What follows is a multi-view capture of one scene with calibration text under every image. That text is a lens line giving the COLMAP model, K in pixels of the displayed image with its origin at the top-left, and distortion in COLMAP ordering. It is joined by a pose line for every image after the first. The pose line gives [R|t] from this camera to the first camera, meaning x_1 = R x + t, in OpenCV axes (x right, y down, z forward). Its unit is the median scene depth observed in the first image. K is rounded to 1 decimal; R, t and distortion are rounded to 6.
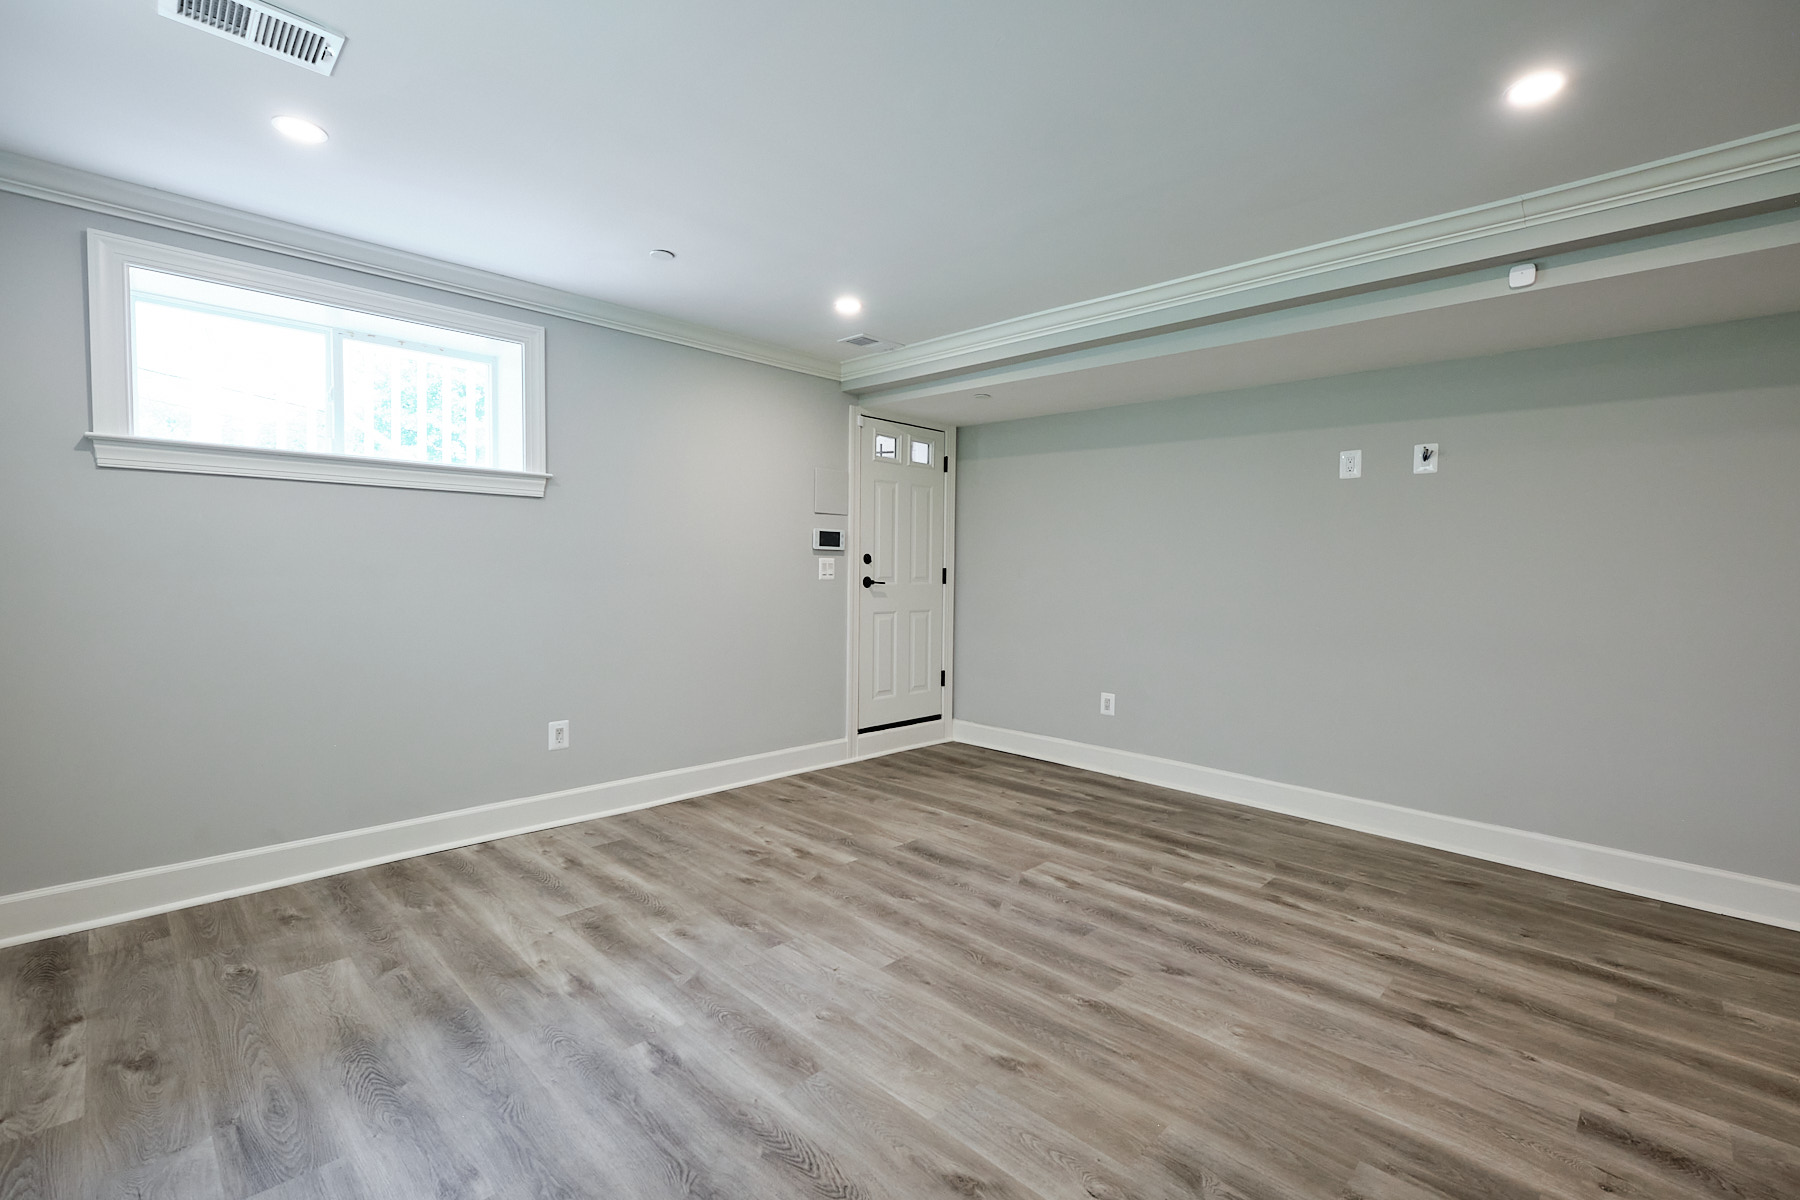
lens RADIAL K [[794.7, 0, 899.1], [0, 794.7, 601.8], [0, 0, 1]] dist [0.004876, -0.007112]
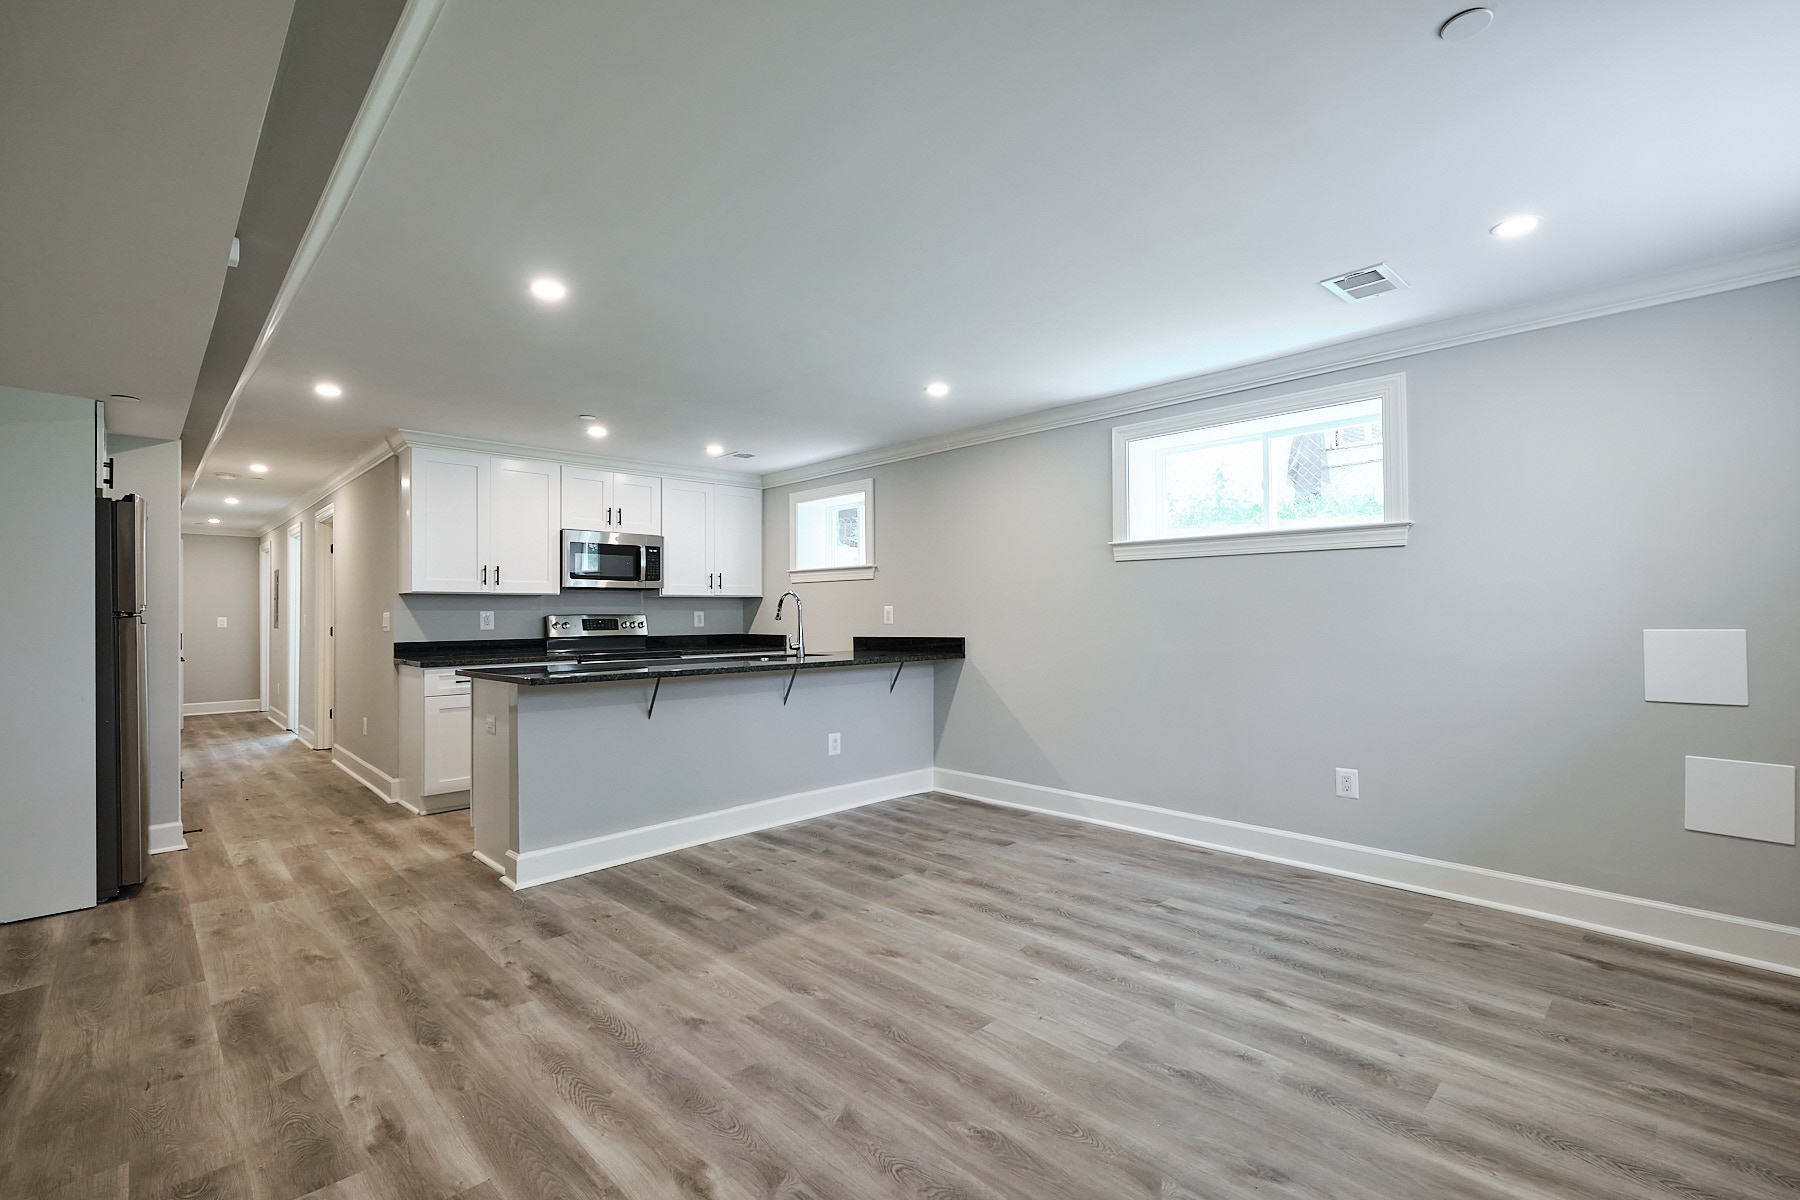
lens RADIAL K [[794.7, 0, 899.1], [0, 794.7, 601.8], [0, 0, 1]] dist [0.004876, -0.007112]
pose [[-0.999765, -0.009774, 0.019328, 0.064025], [-0.009174, 0.999481, 0.030876, -0.066147], [-0.019619, 0.030691, -0.999336, 1.538605]]
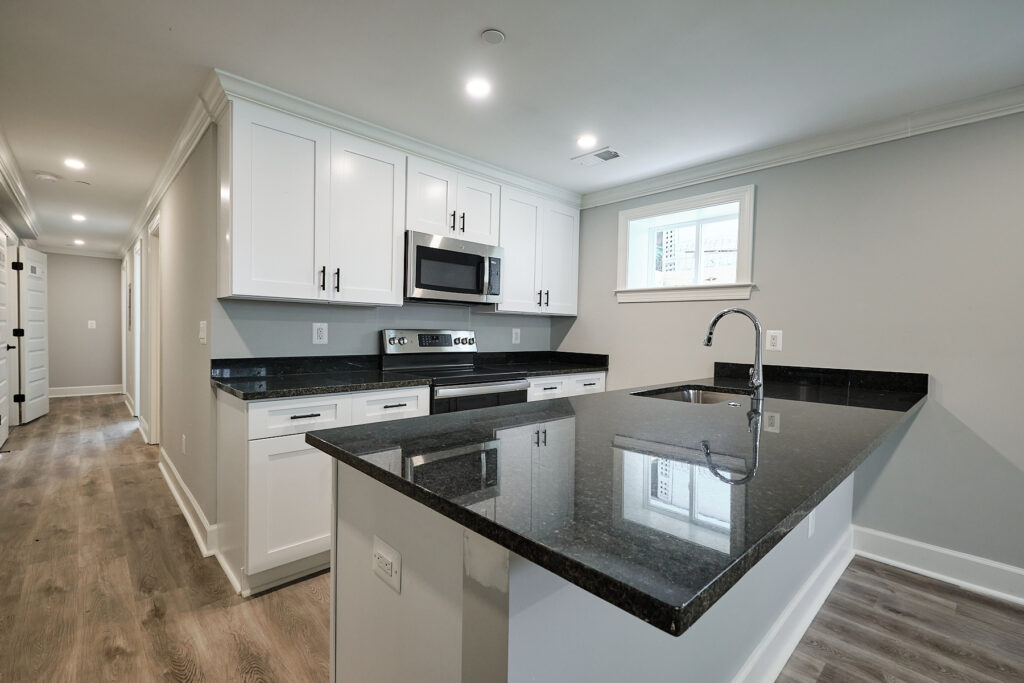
lens RADIAL K [[452.1, 0, 511.5], [0, 452.1, 342.5], [0, 0, 1]] dist [0.004876, -0.007112]
pose [[-0.998754, -0.040168, 0.029603, 0.642631], [-0.037833, 0.996418, 0.075625, -0.022583], [-0.032535, 0.074411, -0.996697, 0.611447]]
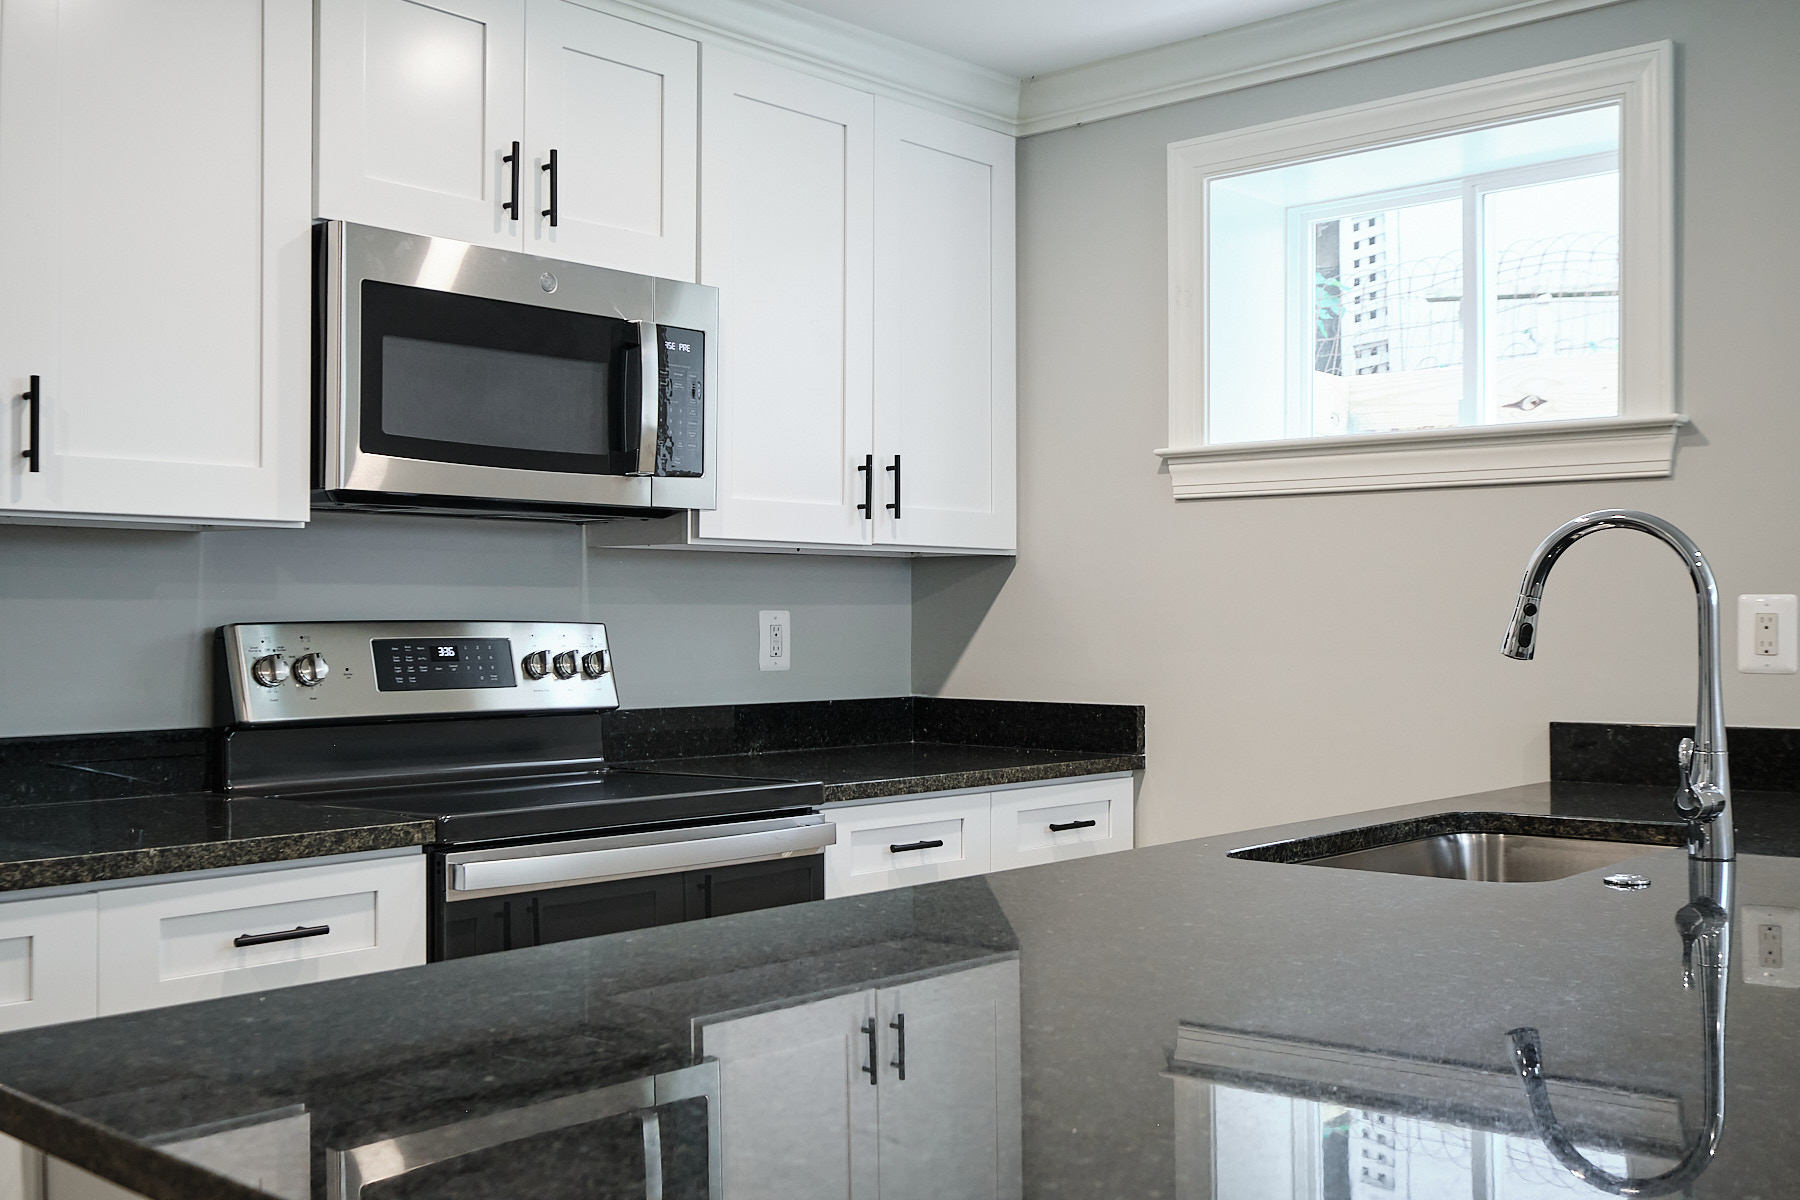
lens RADIAL K [[1828.4, 0, 900.0], [0, 1828.4, 600.0], [0, 0, 1]] dist [-0.004164, 0.013365]
pose [[-0.998689, -0.018024, -0.047920, 0.642252], [-0.019734, 0.999176, 0.035459, -0.020031], [0.047242, 0.036358, -0.998222, 0.620360]]
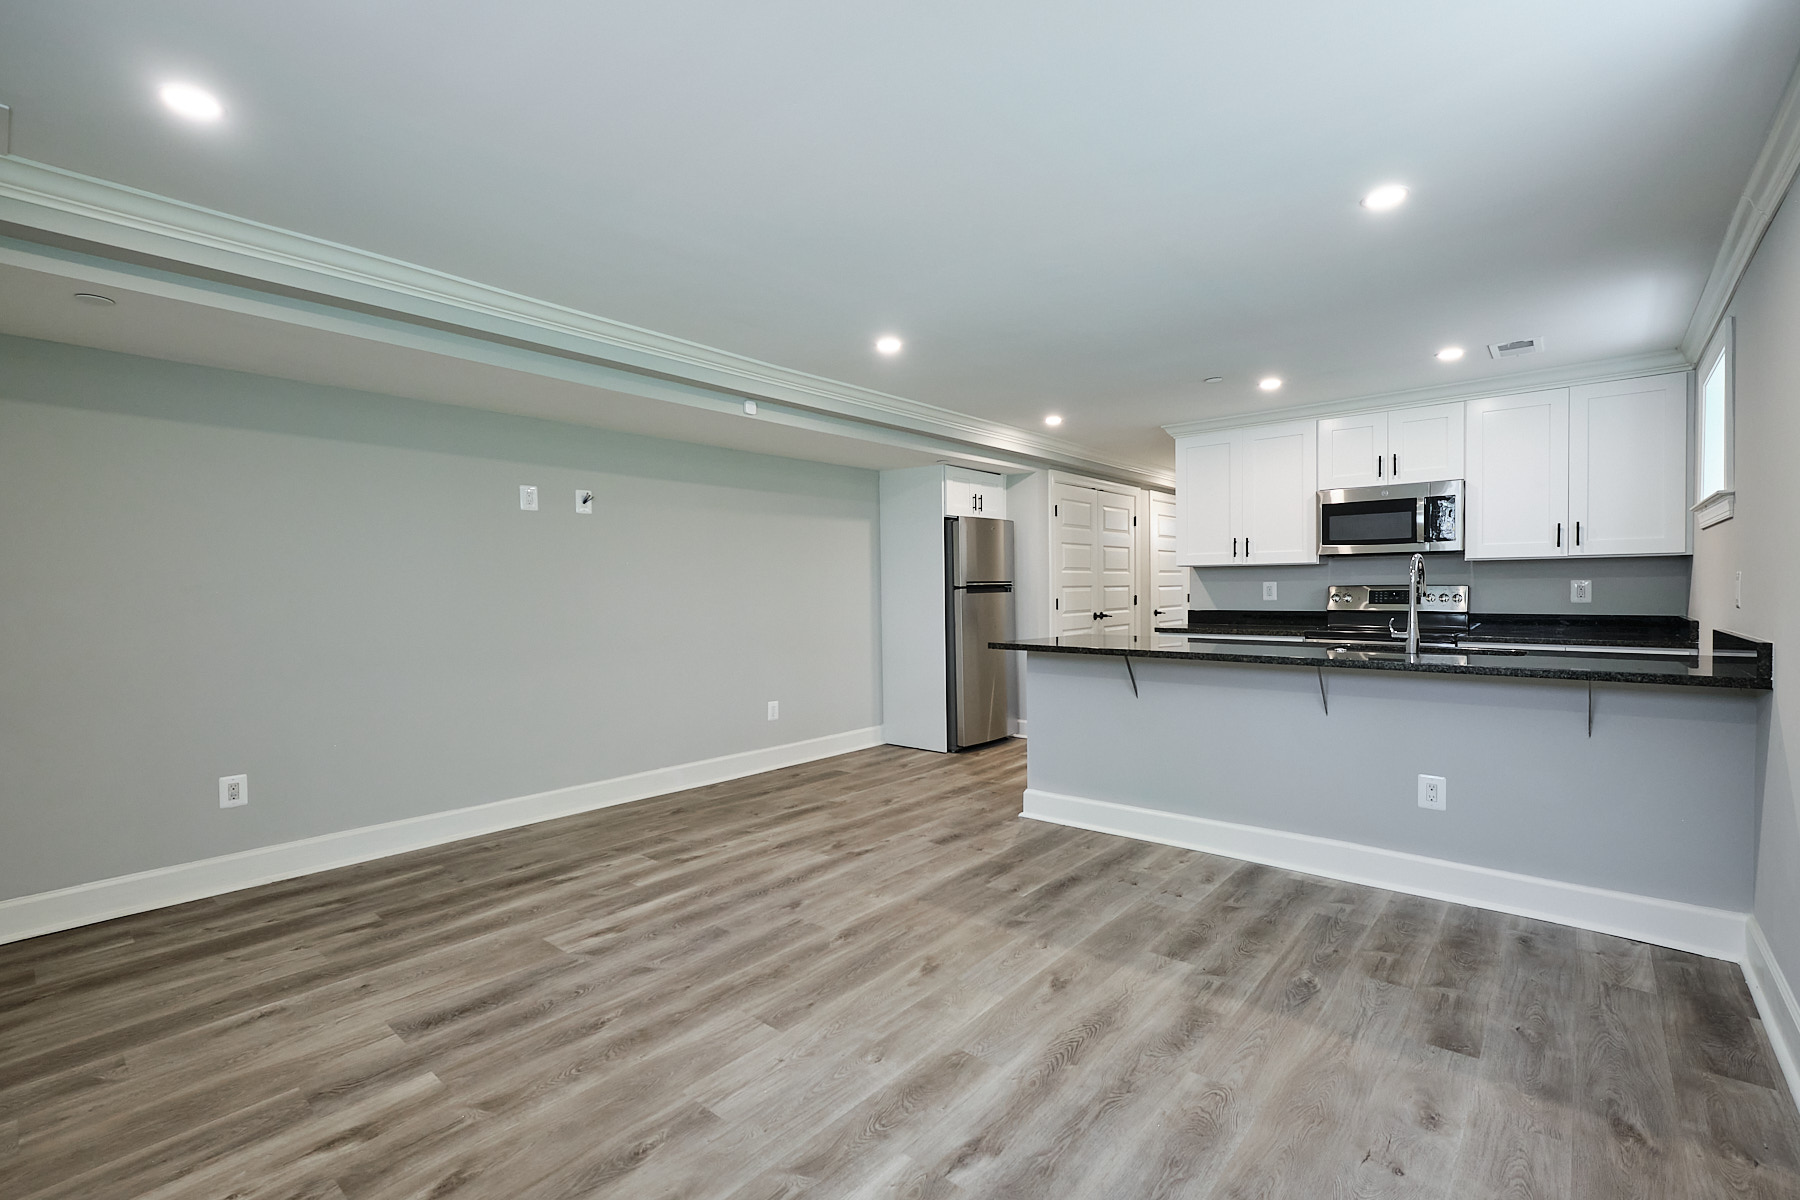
lens RADIAL K [[794.7, 0, 899.1], [0, 794.7, 601.8], [0, 0, 1]] dist [0.004876, -0.007112]
pose [[-0.070865, -0.035372, 0.996859, -0.733076], [0.054561, 0.997737, 0.039282, -0.052537], [-0.995993, 0.057173, -0.068775, 0.701441]]
